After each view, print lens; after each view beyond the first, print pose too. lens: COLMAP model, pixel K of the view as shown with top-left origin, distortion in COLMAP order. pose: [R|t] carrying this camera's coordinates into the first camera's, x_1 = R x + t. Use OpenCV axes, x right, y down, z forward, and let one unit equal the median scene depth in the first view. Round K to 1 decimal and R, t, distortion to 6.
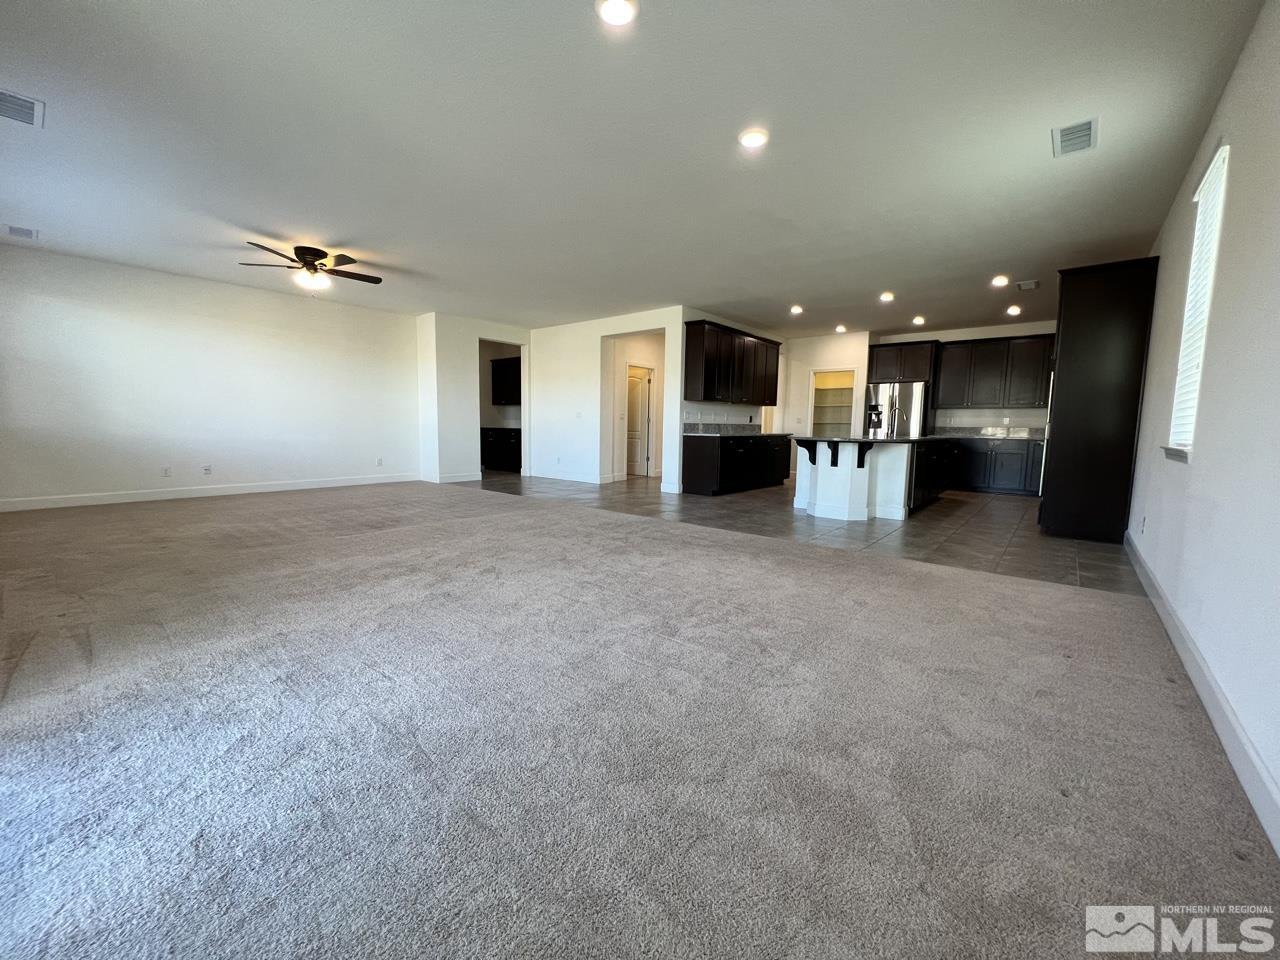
lens RADIAL K [[509.2, 0, 640.0], [0, 509.2, 480.0], [0, 0, 1]] dist [0.000626, 0.000012]
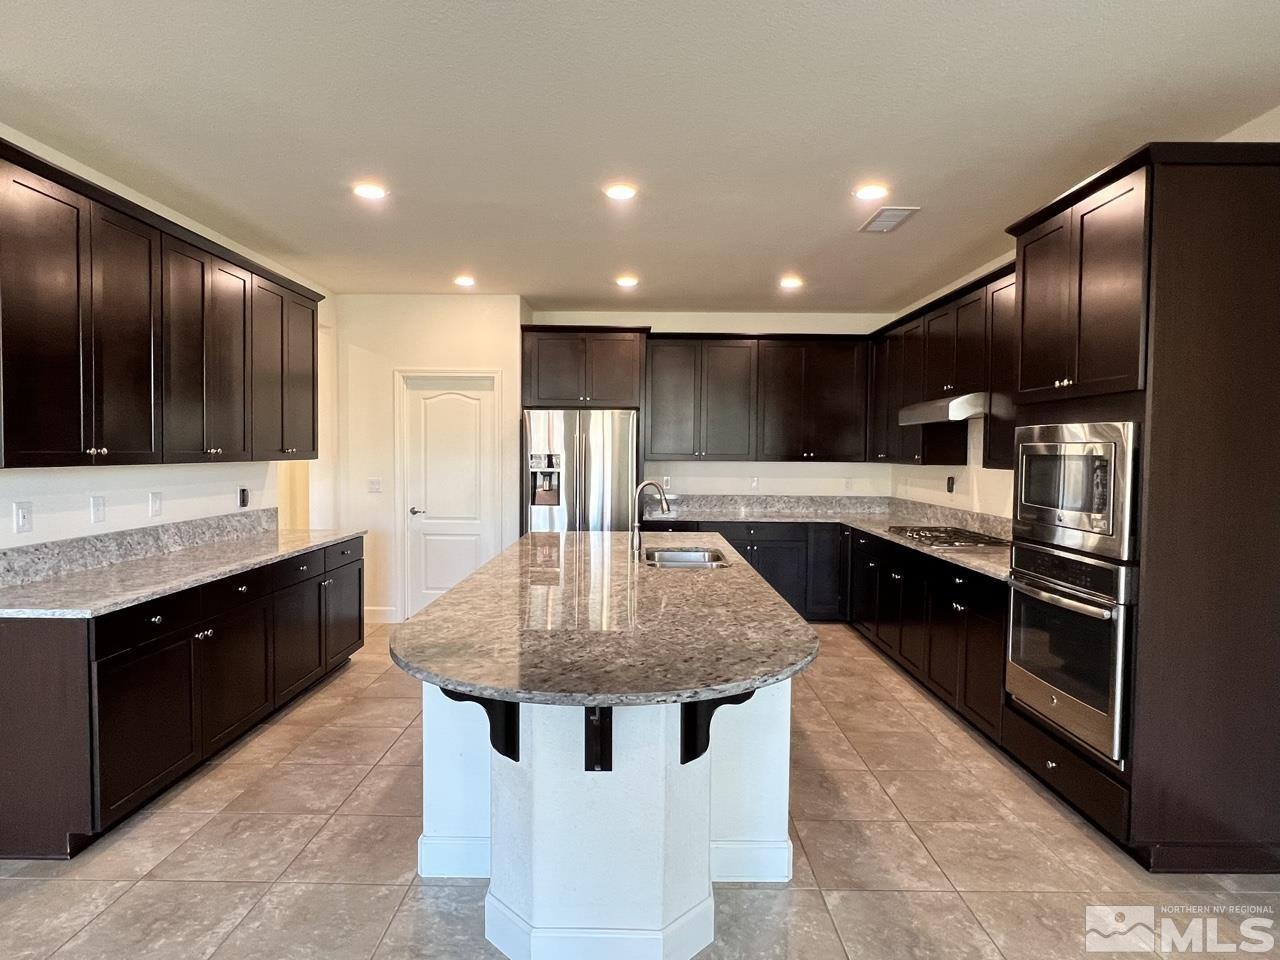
lens RADIAL K [[715.4, 0, 640.0], [0, 715.4, 480.0], [0, 0, 1]] dist [0.000493, 0.001143]
pose [[0.768982, -0.035254, 0.638297, 0.120486], [0.072822, 0.996810, -0.032676, -0.102647], [-0.635109, 0.071610, 0.769096, 0.474632]]
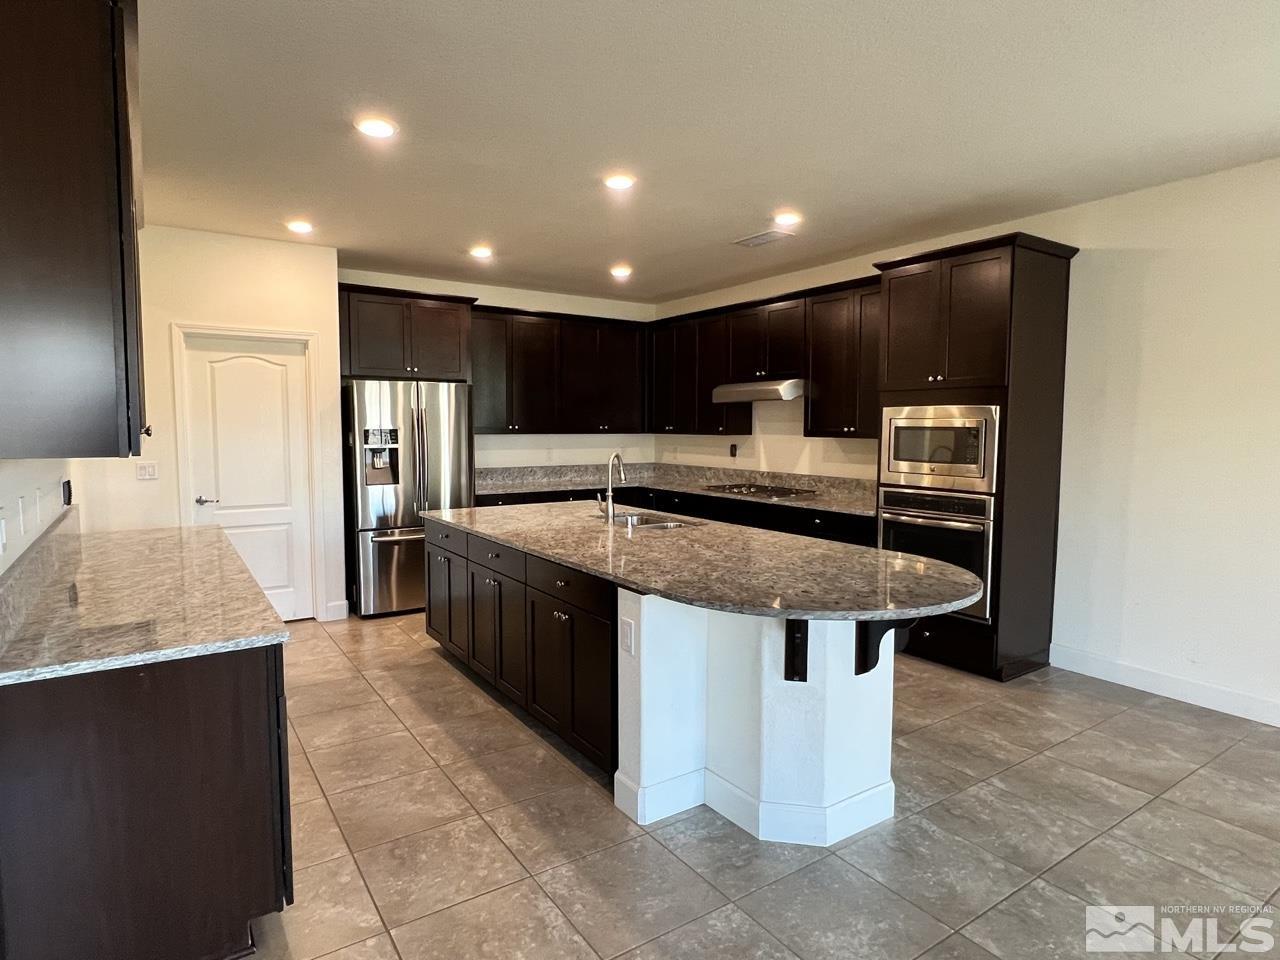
lens RADIAL K [[715.4, 0, 640.0], [0, 715.4, 480.0], [0, 0, 1]] dist [0.000493, 0.001143]
pose [[0.277559, -0.089450, 0.956535, -0.053981], [0.105203, 0.992498, 0.062286, -0.127304], [-0.954931, 0.083342, 0.284888, 0.666620]]
